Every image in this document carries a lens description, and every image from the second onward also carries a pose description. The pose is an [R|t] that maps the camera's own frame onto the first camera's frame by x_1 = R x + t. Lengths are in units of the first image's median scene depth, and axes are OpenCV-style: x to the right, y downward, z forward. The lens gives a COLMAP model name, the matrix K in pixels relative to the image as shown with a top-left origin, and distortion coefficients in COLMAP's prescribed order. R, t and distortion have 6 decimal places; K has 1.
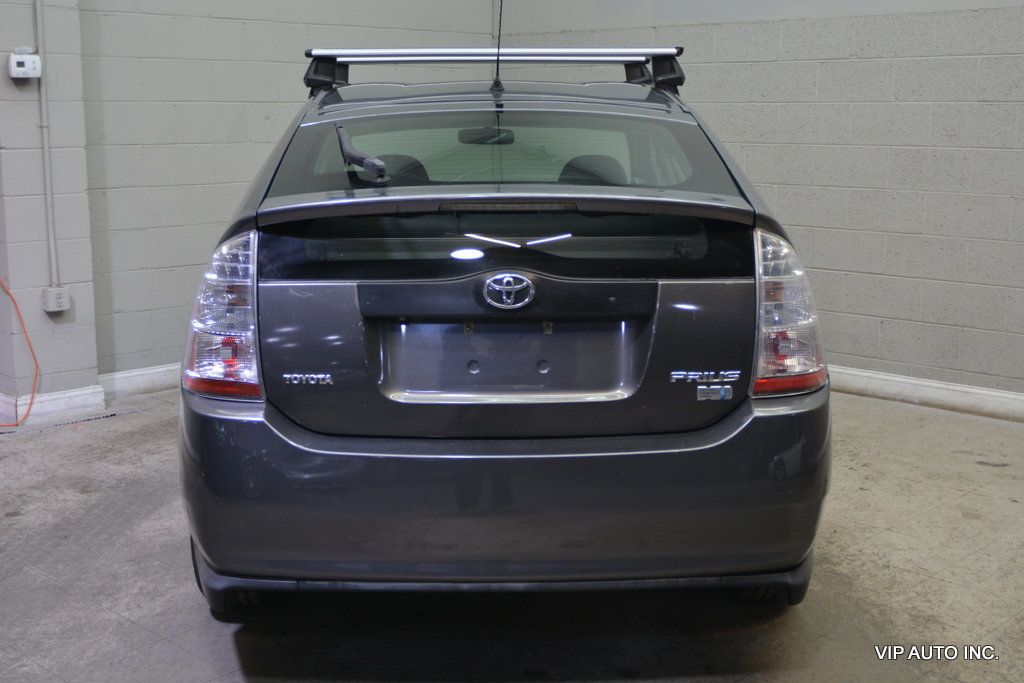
lens RADIAL K [[1312.1, 0, 512.0], [0, 1312.1, 341.5], [0, 0, 1]] dist [-0.002193, 0.023471]
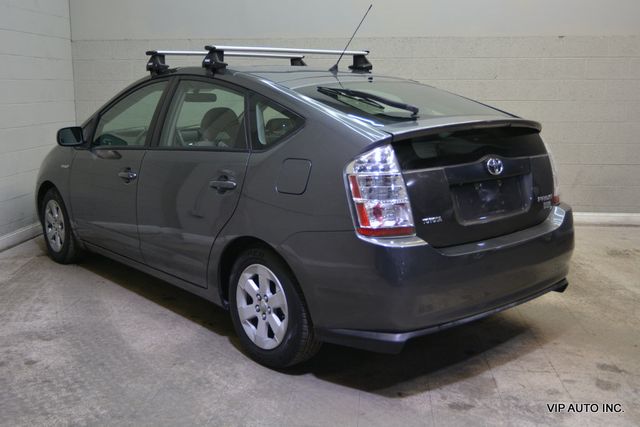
lens RADIAL K [[684.6, 0, 320.0], [0, 684.6, 213.5], [0, 0, 1]] dist [-0.003054, 0.000126]
pose [[0.775682, -0.116695, 0.620242, -0.458861], [0.112645, 0.992576, 0.045872, -0.023080], [-0.620990, 0.034285, 0.783068, 0.166521]]
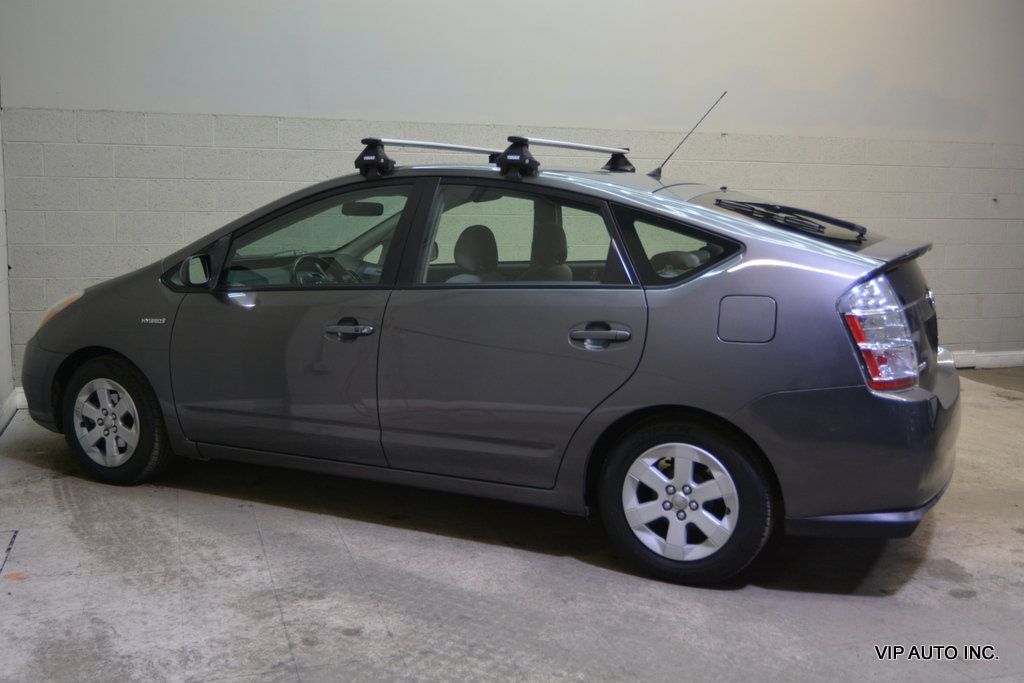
lens RADIAL K [[1027.6, 0, 512.0], [0, 1027.6, 341.5], [0, 0, 1]] dist [-0.007247, -0.000944]
pose [[0.456617, -0.120622, 0.881448, -0.731288], [0.141627, 0.987987, 0.061834, -0.073122], [-0.878318, 0.096603, 0.468215, 0.439685]]
